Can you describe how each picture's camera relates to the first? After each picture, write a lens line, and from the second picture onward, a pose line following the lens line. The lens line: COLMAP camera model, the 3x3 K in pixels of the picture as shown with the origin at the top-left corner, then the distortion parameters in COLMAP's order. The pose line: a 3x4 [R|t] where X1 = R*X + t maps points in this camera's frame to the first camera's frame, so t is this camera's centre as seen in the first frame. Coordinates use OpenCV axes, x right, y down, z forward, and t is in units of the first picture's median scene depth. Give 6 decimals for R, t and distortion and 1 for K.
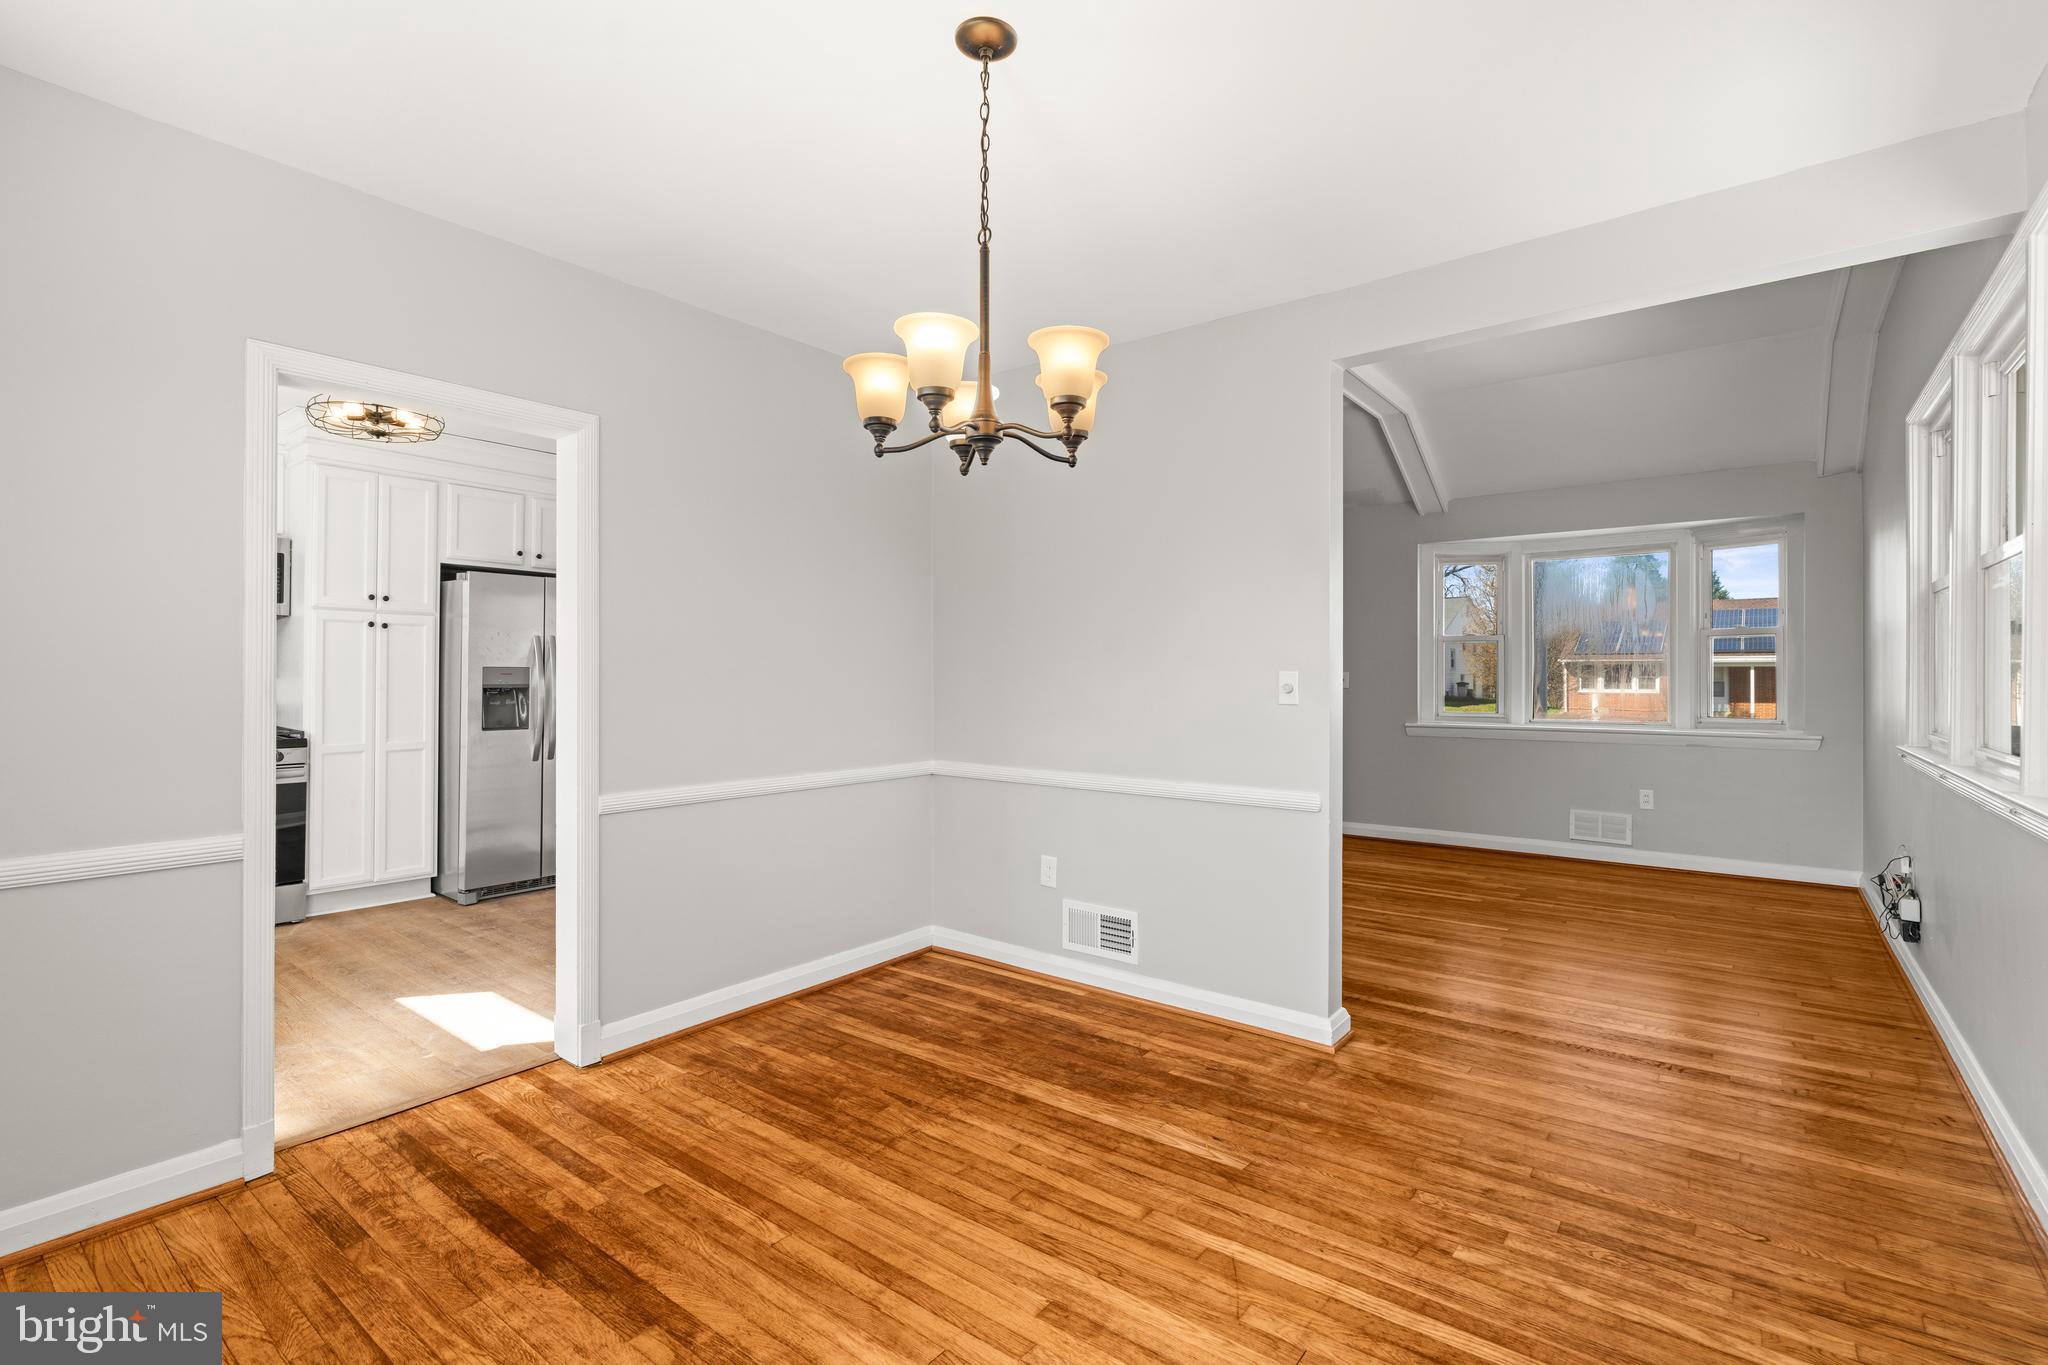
lens RADIAL K [[937.0, 0, 1017.3], [0, 937.0, 671.8], [0, 0, 1]] dist [-0.004478, -0.000399]
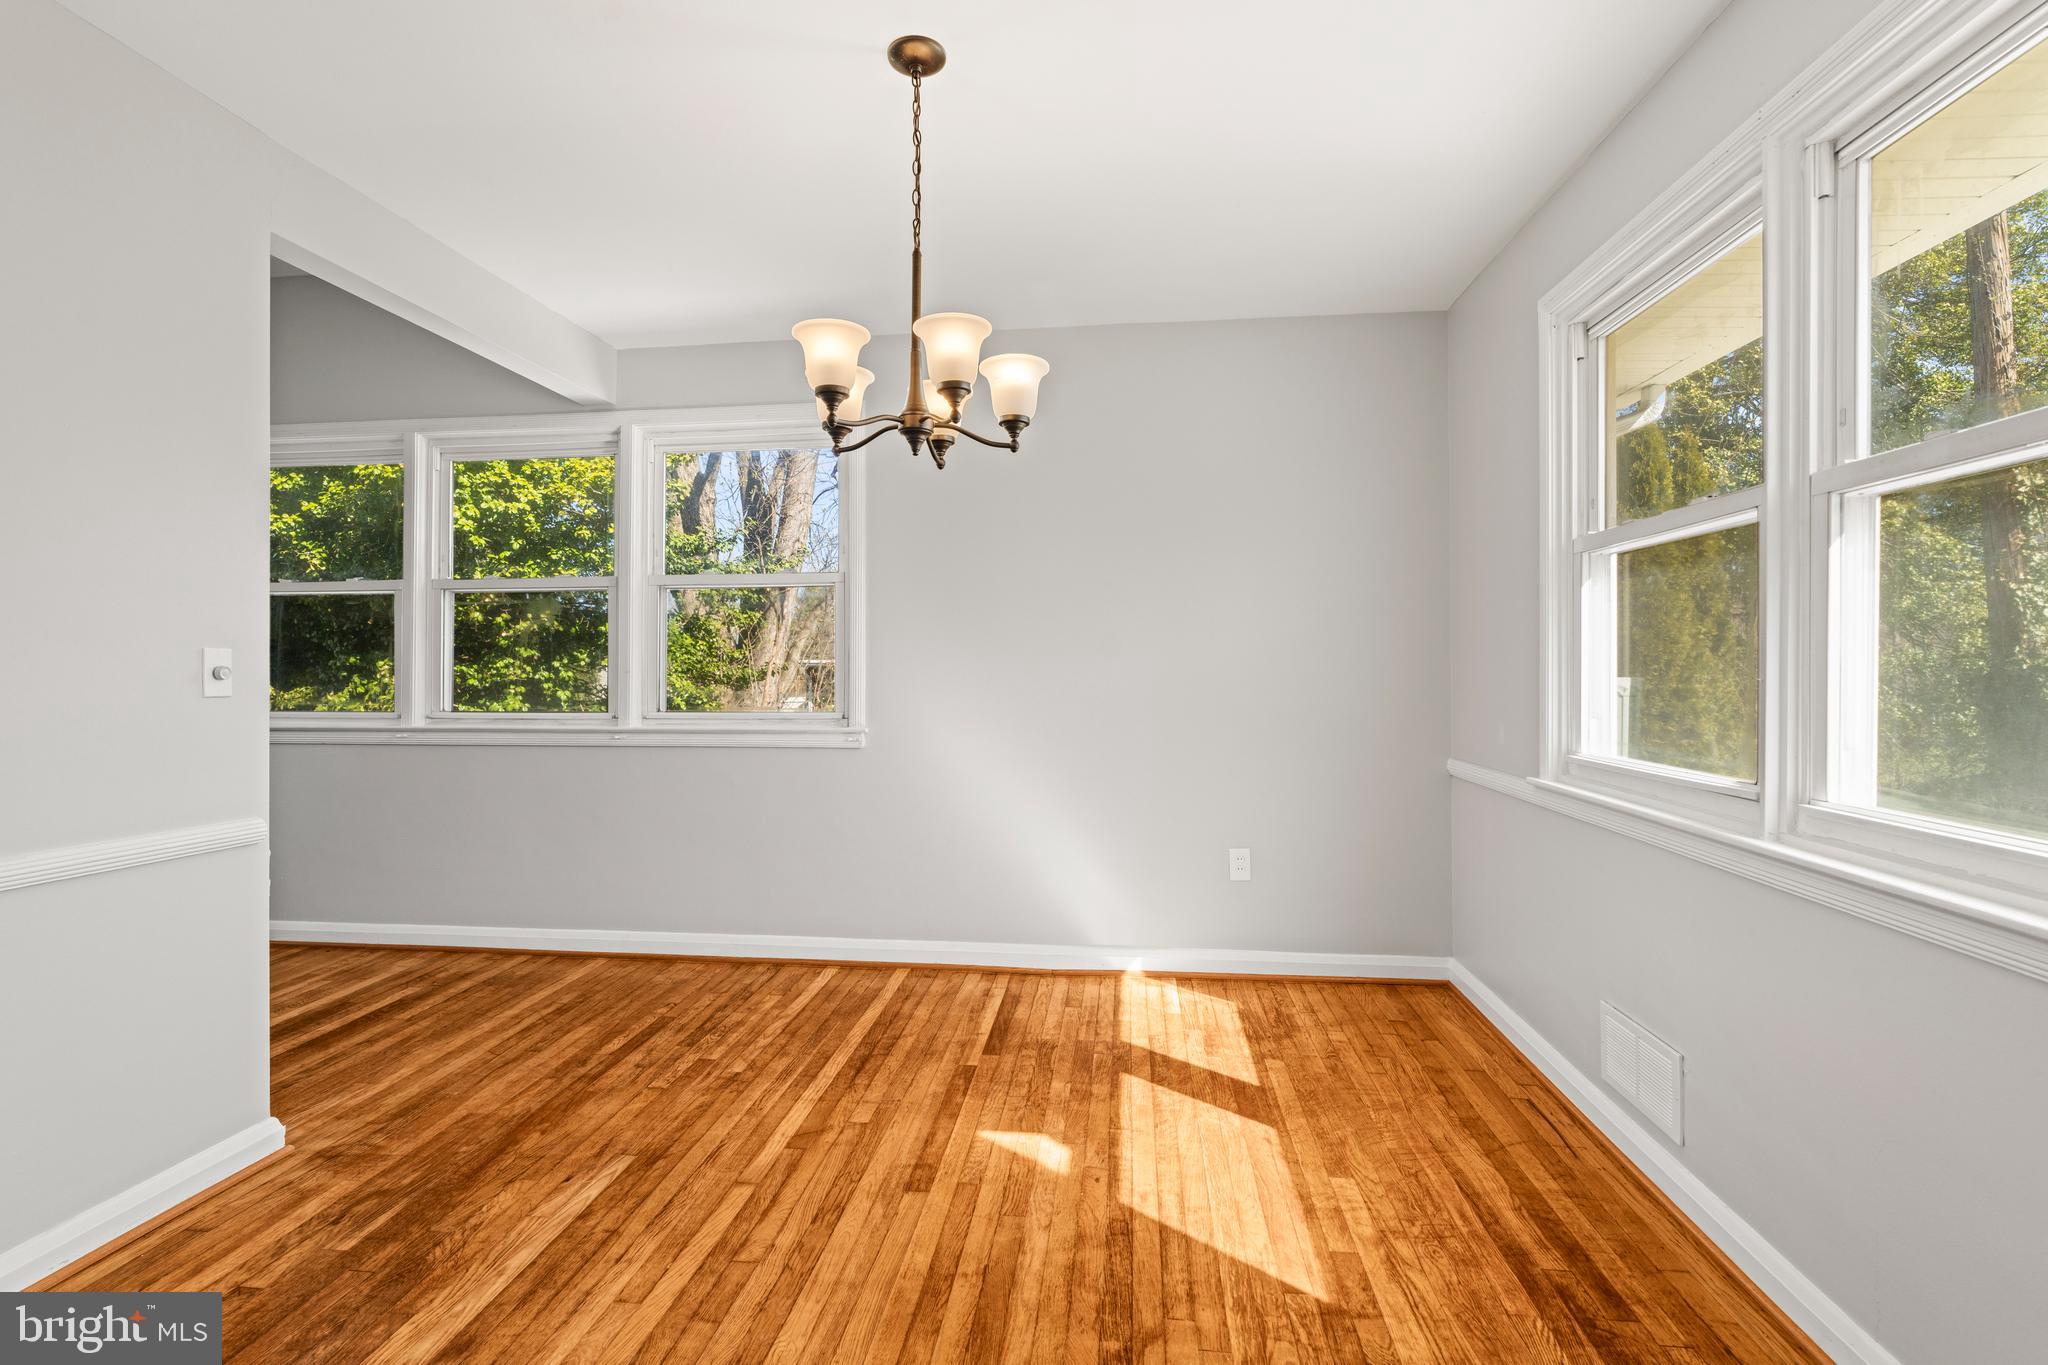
lens RADIAL K [[961.6, 0, 1020.8], [0, 961.6, 675.2], [0, 0, 1]] dist [-0.003094, 0.000394]
pose [[-0.522243, -0.003308, 0.852790, -0.703119], [-0.004127, 0.999991, 0.001351, 0.019180], [-0.852787, -0.002814, -0.522252, 1.001393]]
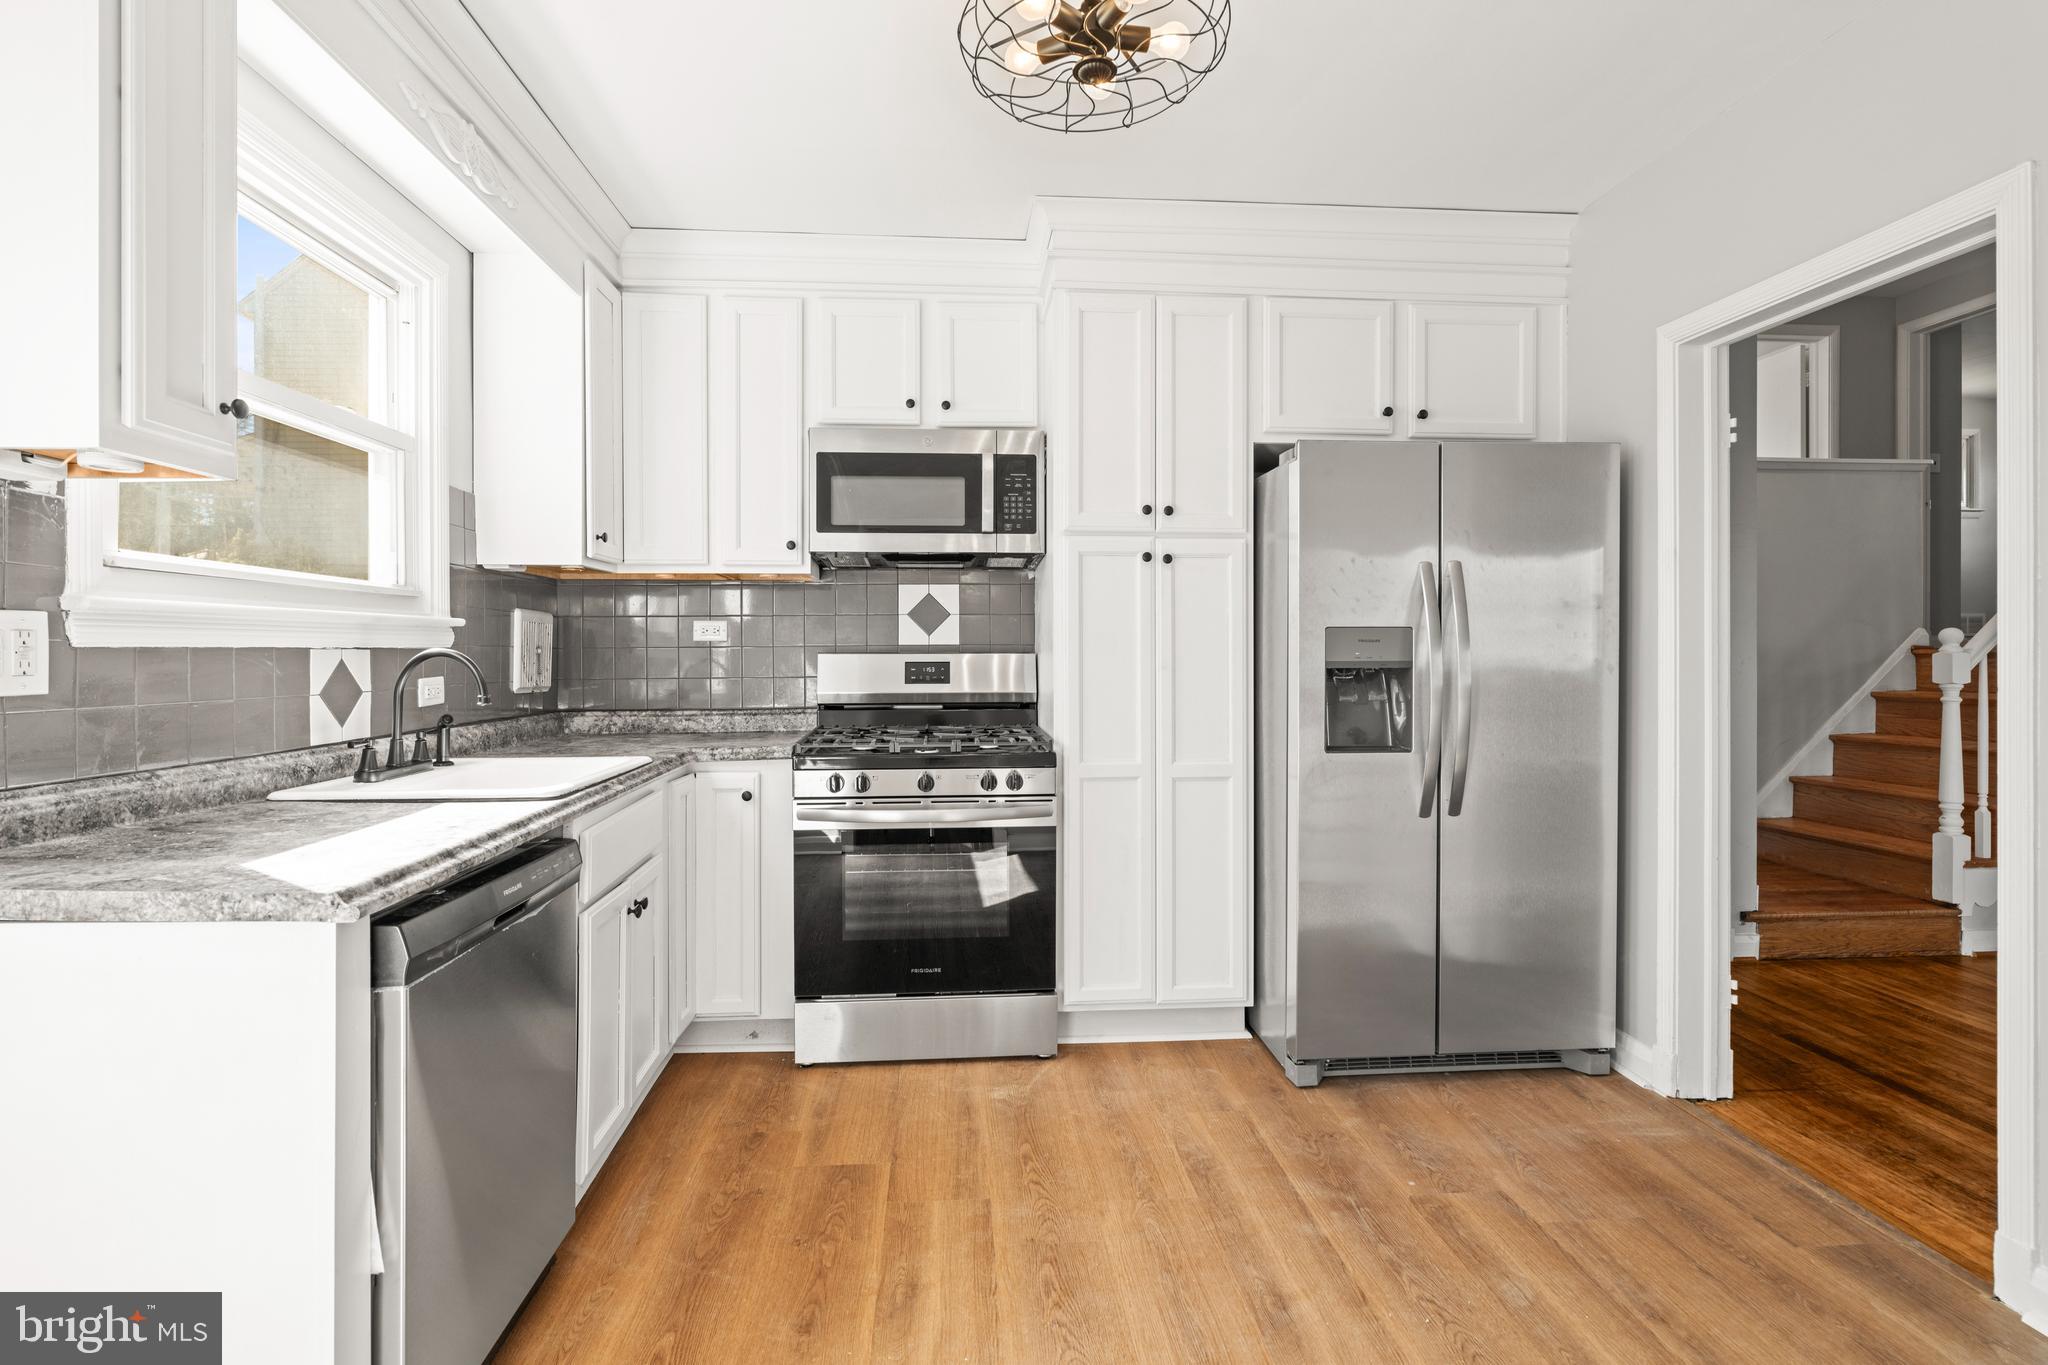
lens RADIAL K [[959.3, 0, 1015.7], [0, 959.3, 661.8], [0, 0, 1]] dist [-0.009911, 0.006415]
pose [[0.673835, -0.003905, -0.738872, -0.546029], [0.009237, 0.999952, 0.003139, 0.019257], [0.738824, -0.008940, 0.673839, 0.954222]]
